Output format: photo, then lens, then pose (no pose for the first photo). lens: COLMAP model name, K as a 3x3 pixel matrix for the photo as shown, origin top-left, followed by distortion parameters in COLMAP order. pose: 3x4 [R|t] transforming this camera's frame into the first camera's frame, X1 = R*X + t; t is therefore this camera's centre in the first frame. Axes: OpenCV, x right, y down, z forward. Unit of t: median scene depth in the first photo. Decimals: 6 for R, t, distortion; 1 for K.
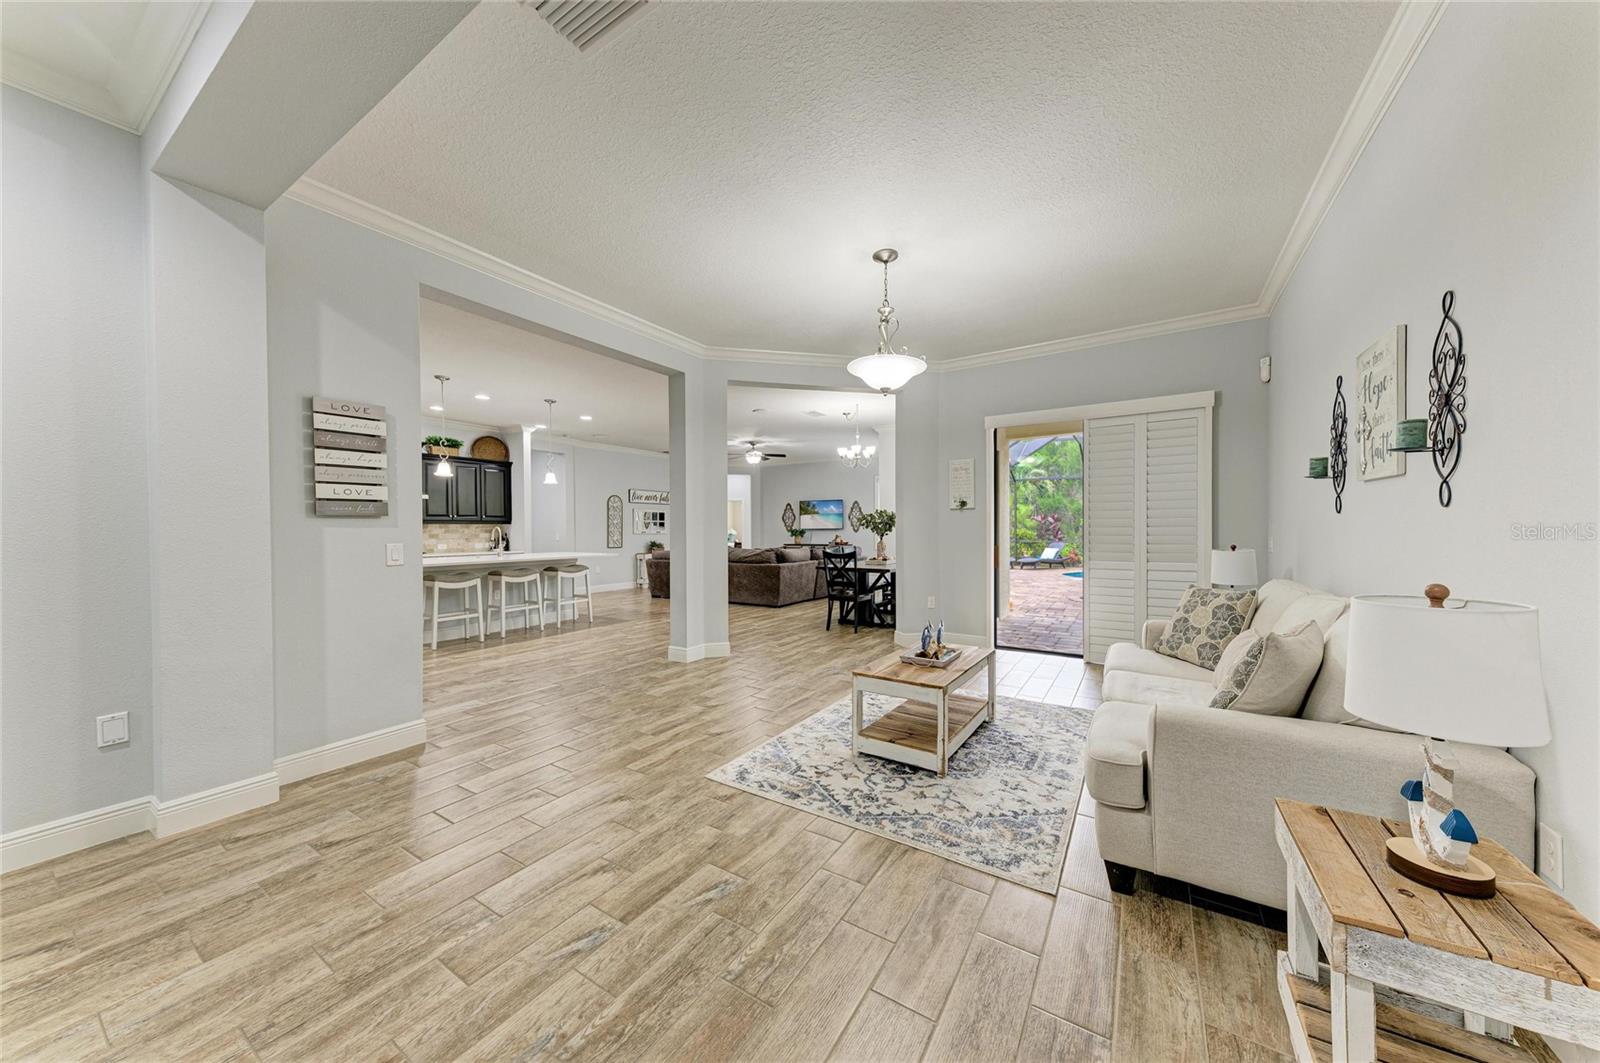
lens RADIAL K [[544.7, 0, 793.3], [0, 544.7, 533.5], [0, 0, 1]] dist [0.016904, -0.000375]
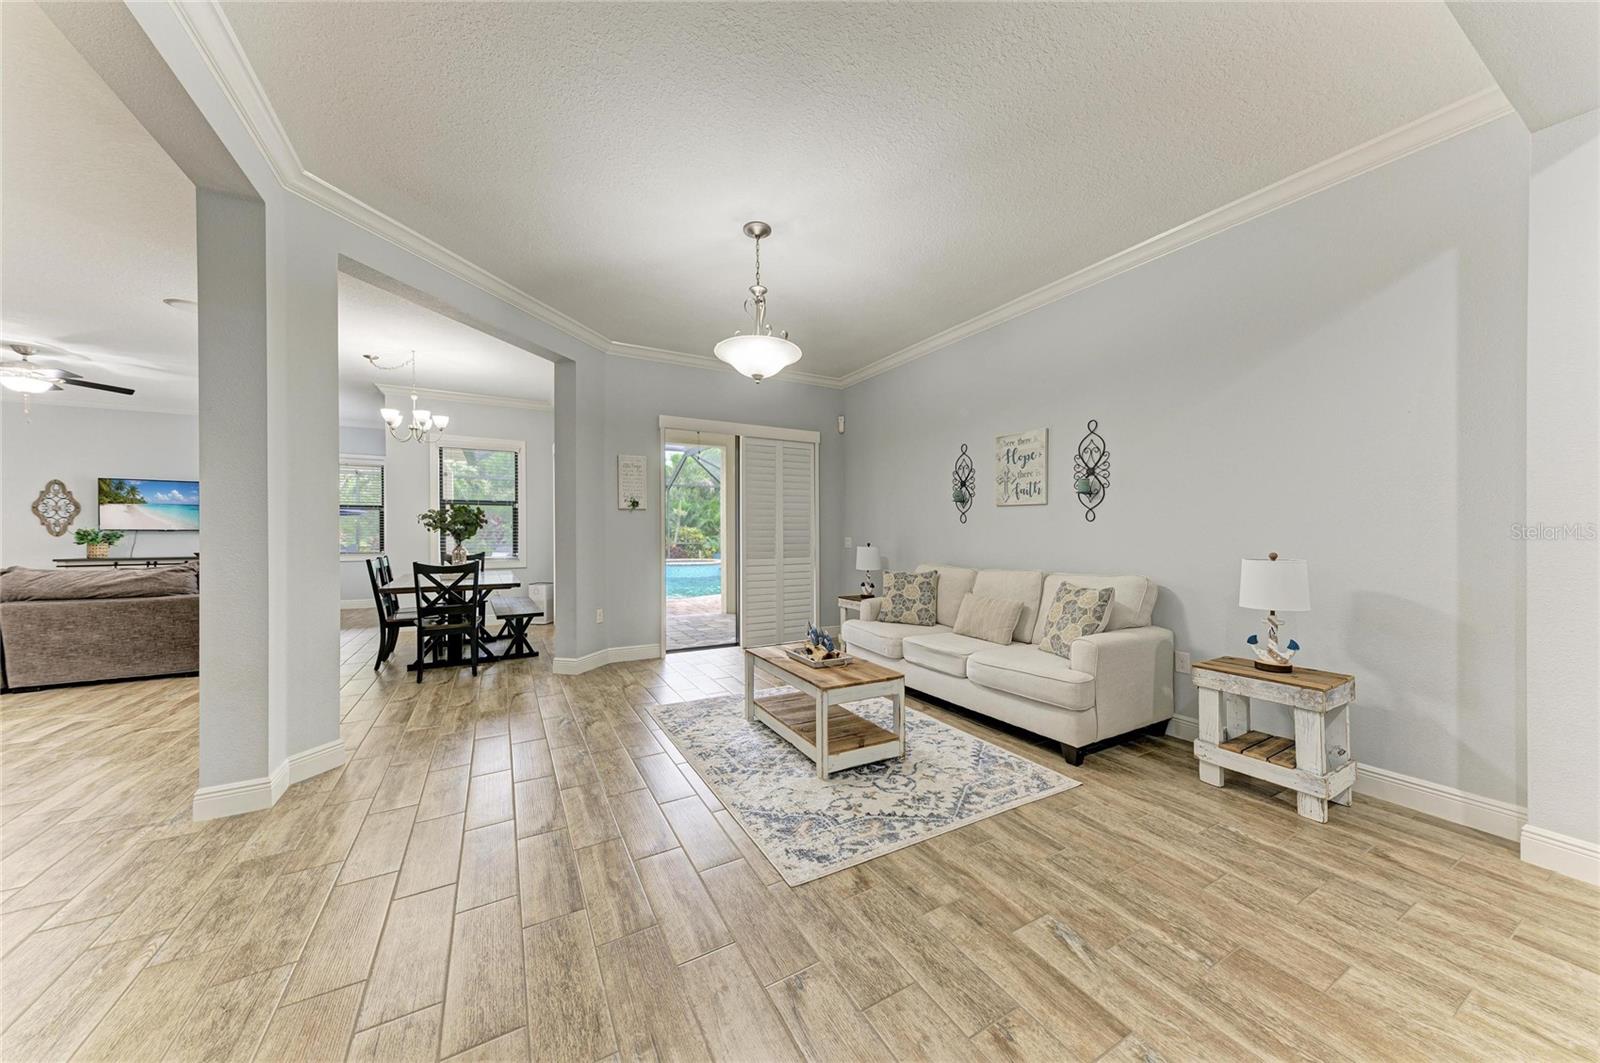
lens RADIAL K [[544.7, 0, 807.5], [0, 544.7, 529.4], [0, 0, 1]] dist [0.016904, -0.000375]
pose [[0.457657, 0.005802, 0.889110, -0.454383], [0.005162, 0.999945, -0.009182, -0.001488], [-0.889114, 0.008792, 0.457601, 0.386537]]
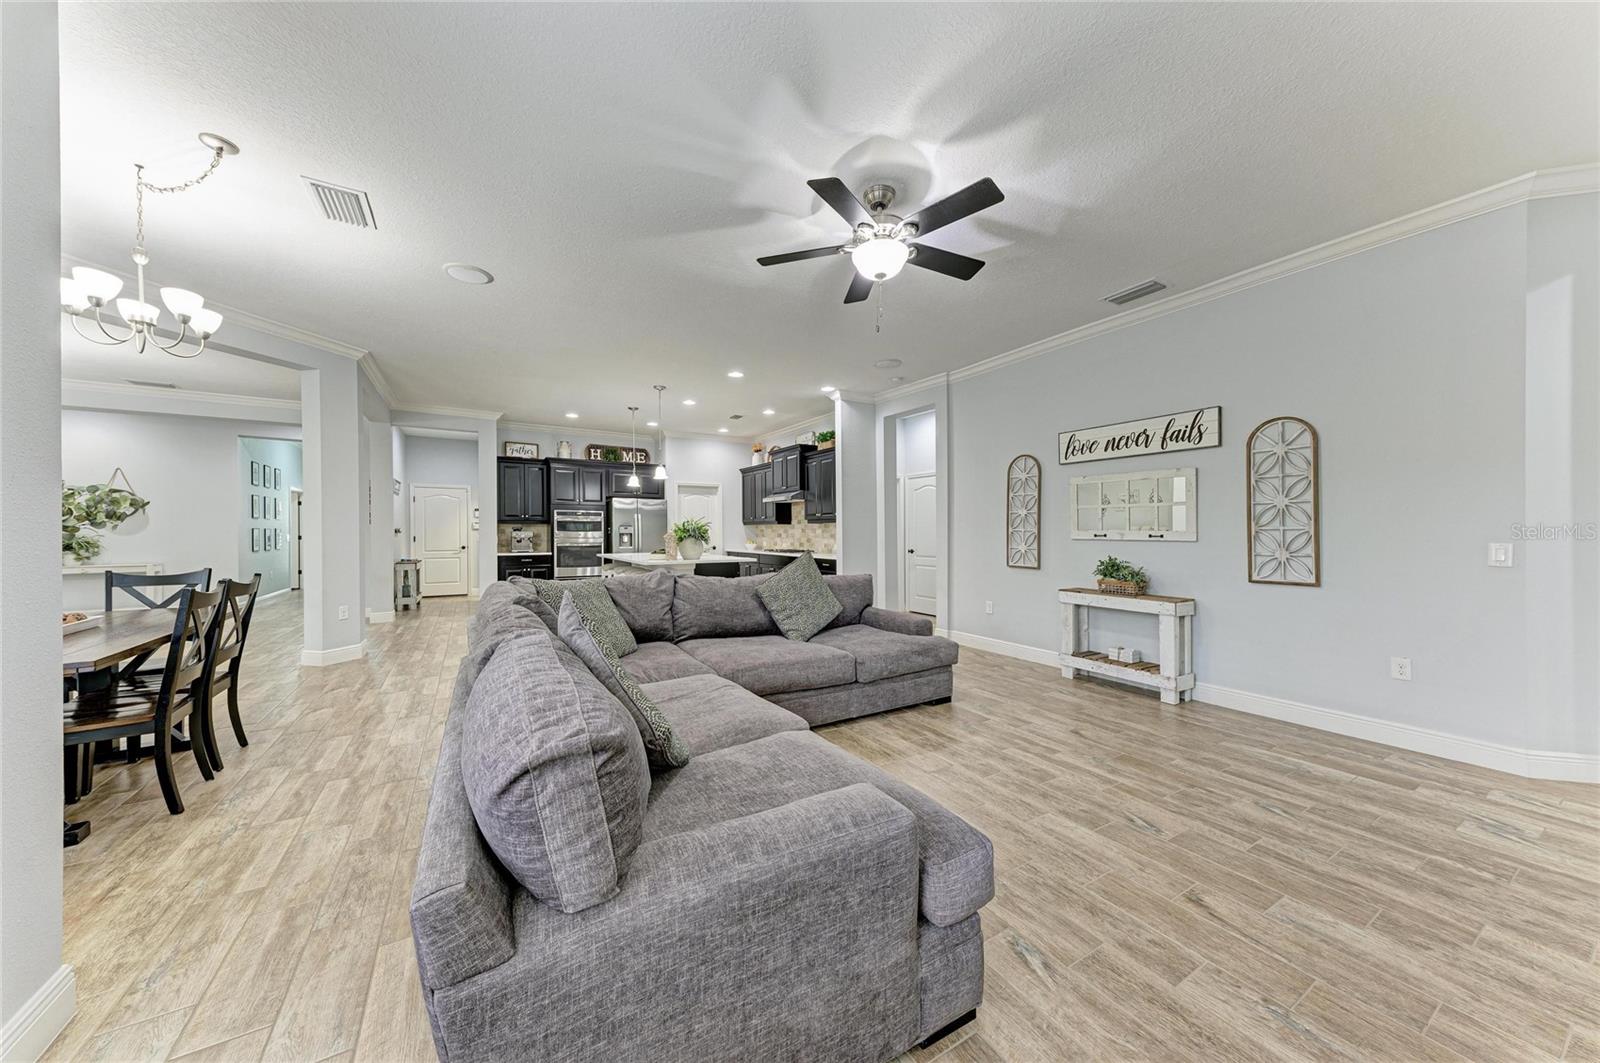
lens RADIAL K [[544.7, 0, 801.6], [0, 544.7, 533.9], [0, 0, 1]] dist [0.016904, -0.000375]
pose [[-0.436370, 0.009077, -0.899722, 0.413430], [-0.004612, 0.999913, 0.012324, -0.020022], [0.899756, 0.009528, -0.436290, 2.499131]]
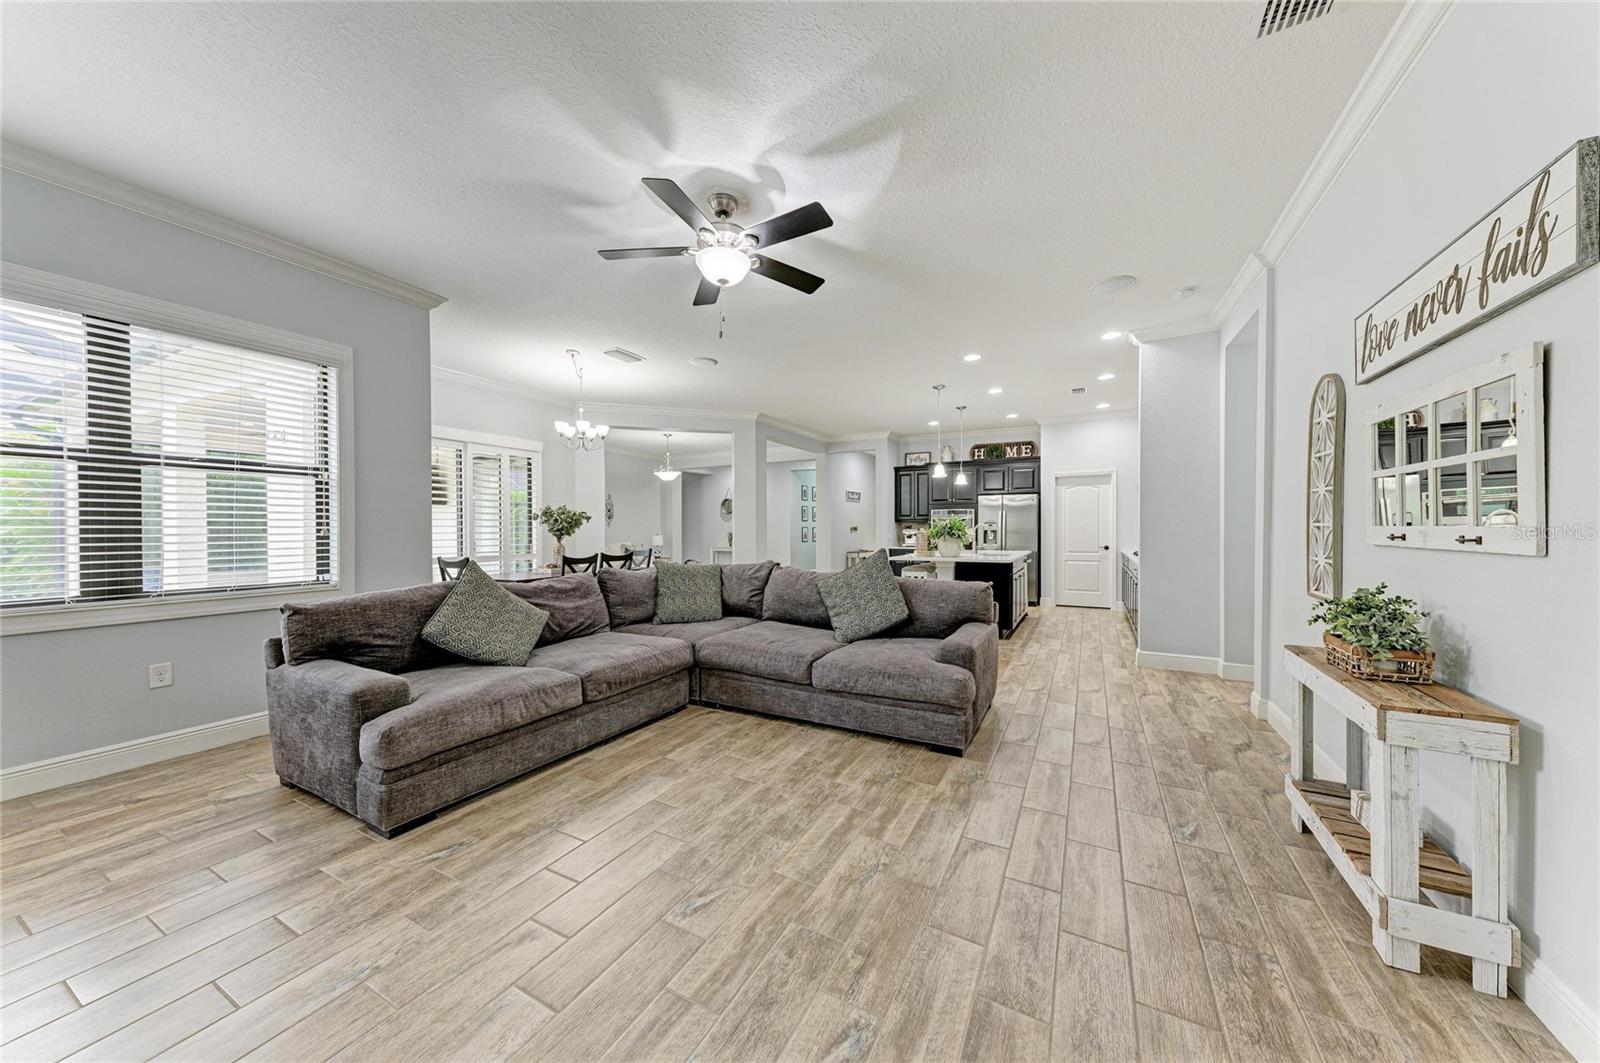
lens RADIAL K [[544.7, 0, 799.8], [0, 544.7, 537.1], [0, 0, 1]] dist [0.016904, -0.000375]
pose [[-0.996555, 0.008804, -0.082466, -0.201877], [0.006964, 0.999721, 0.022573, -0.020626], [0.082642, 0.021921, -0.996338, 2.944276]]
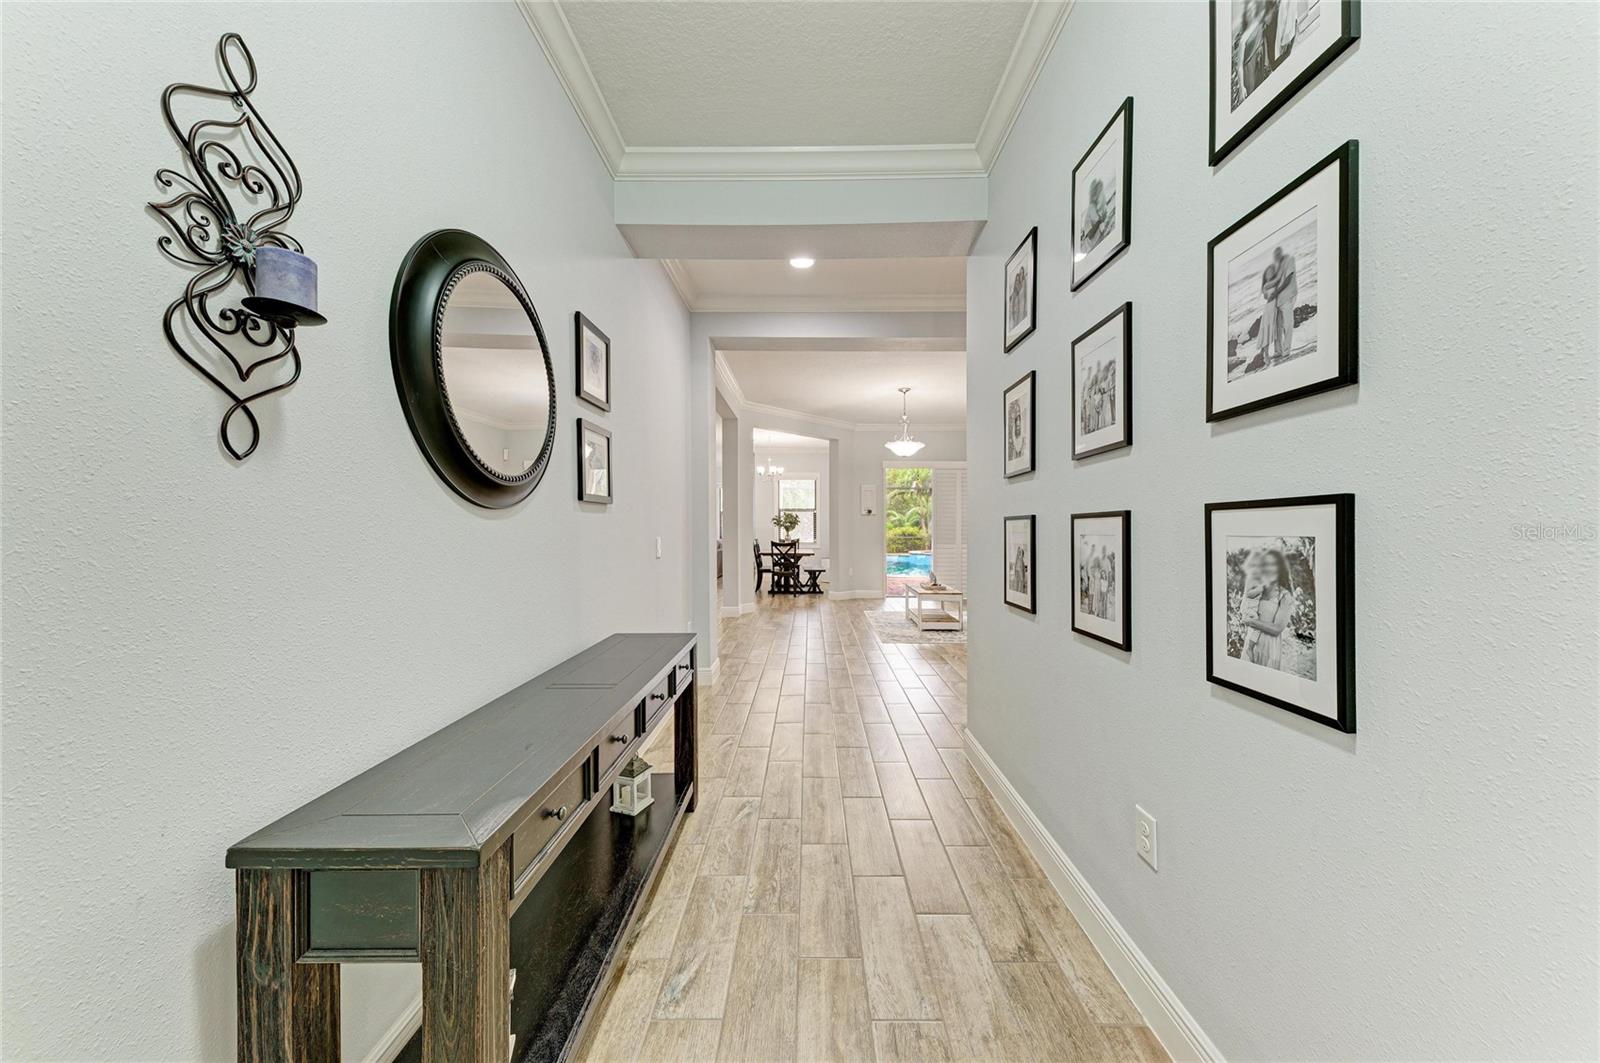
lens RADIAL K [[544.7, 0, 805.2], [0, 544.7, 529.2], [0, 0, 1]] dist [0.016904, -0.000375]
pose [[0.841713, 0.001770, 0.539922, -0.916370], [0.000109, 0.999994, -0.003449, 0.005878], [-0.539925, 0.002962, 0.841708, -0.361874]]
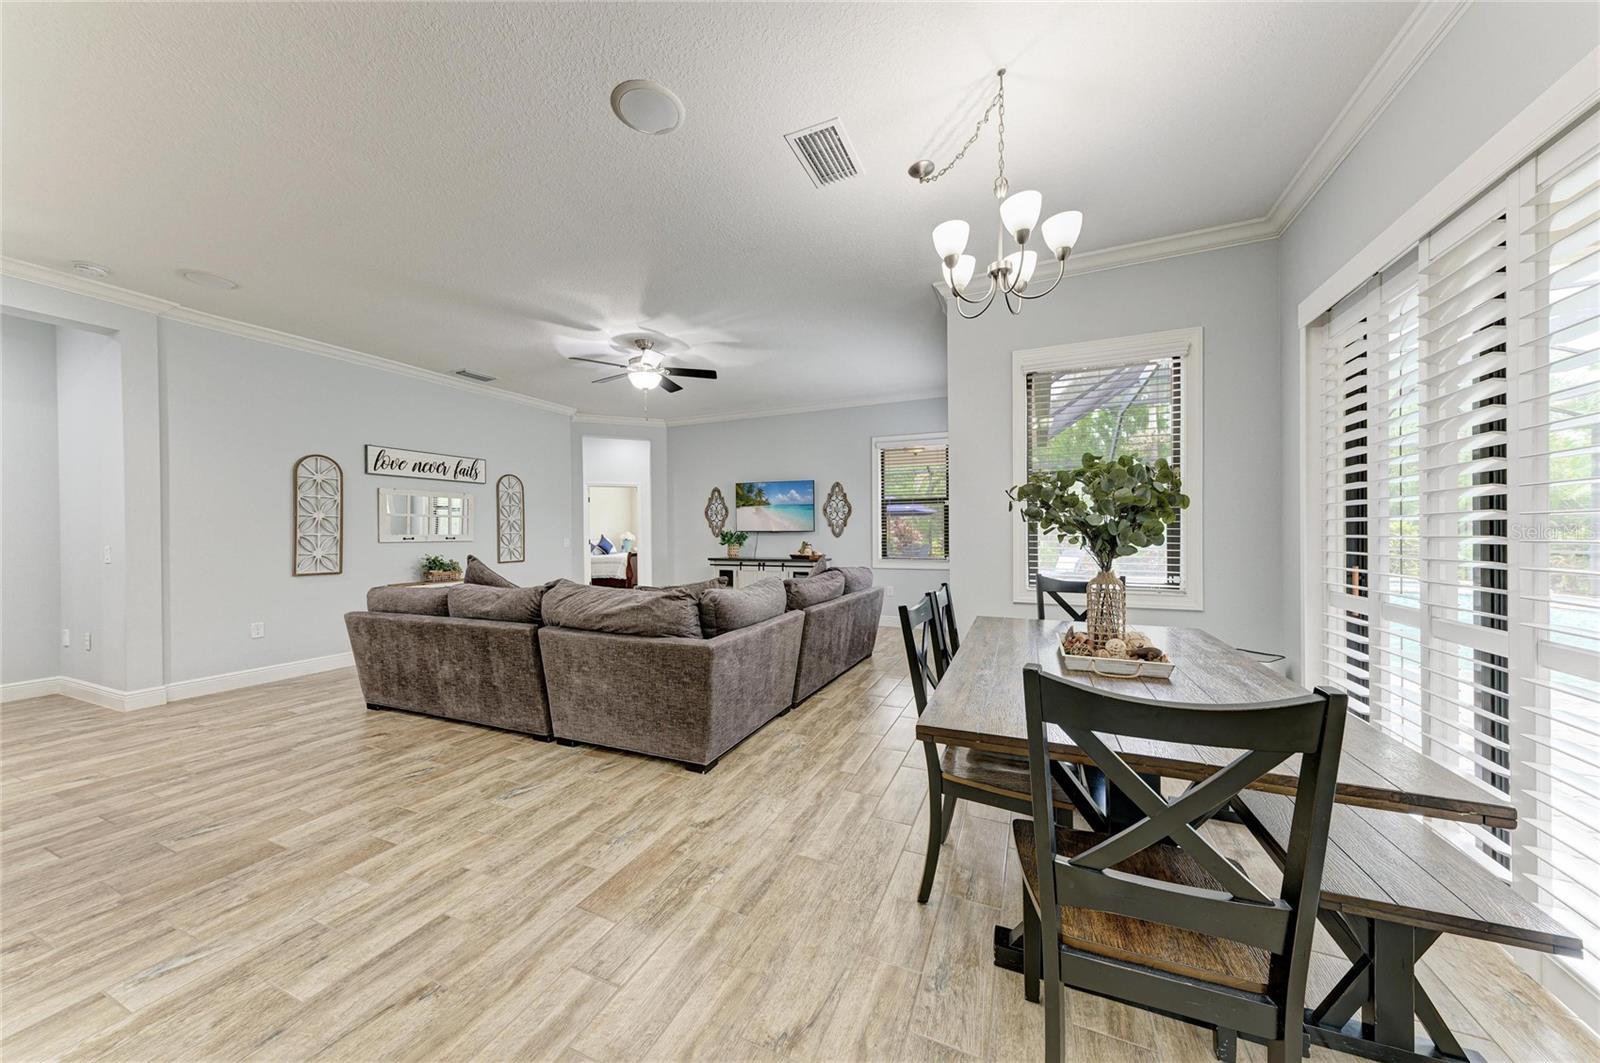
lens RADIAL K [[544.7, 0, 795.3], [0, 544.7, 533.3], [0, 0, 1]] dist [0.016904, -0.000375]
pose [[0.987969, -0.002792, 0.154625, -0.045034], [0.003613, 0.999981, -0.005031, -0.009742], [-0.154608, 0.005529, 0.987960, 1.222236]]
